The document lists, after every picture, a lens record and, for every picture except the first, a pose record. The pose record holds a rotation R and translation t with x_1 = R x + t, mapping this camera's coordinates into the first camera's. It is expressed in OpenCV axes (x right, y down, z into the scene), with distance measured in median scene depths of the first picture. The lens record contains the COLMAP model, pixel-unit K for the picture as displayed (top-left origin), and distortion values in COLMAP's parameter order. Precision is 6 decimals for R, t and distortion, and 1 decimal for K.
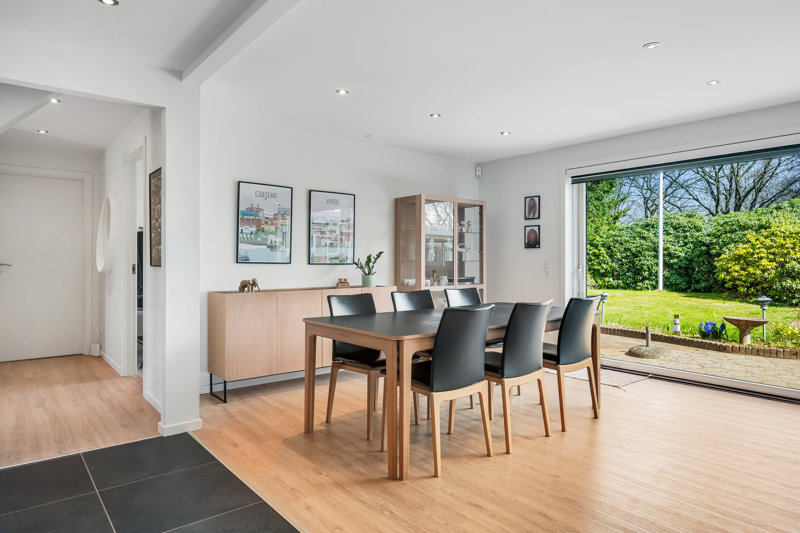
lens RADIAL K [[496.7, 0, 400.0], [0, 496.7, 257.3], [0, 0, 1]] dist [0.003811, 0.000505]
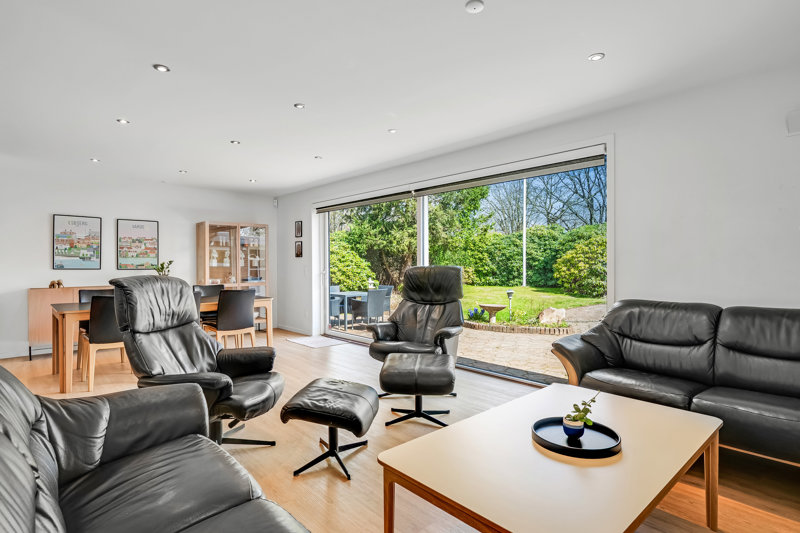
lens RADIAL K [[422.2, 0, 400.0], [0, 422.2, 266.5], [0, 0, 1]] dist [-0.007824, -0.000085]
pose [[0.998821, -0.005725, 0.048203, 0.590128], [0.005033, 0.999883, 0.014479, -0.008967], [-0.048281, -0.014219, 0.998733, -0.280772]]
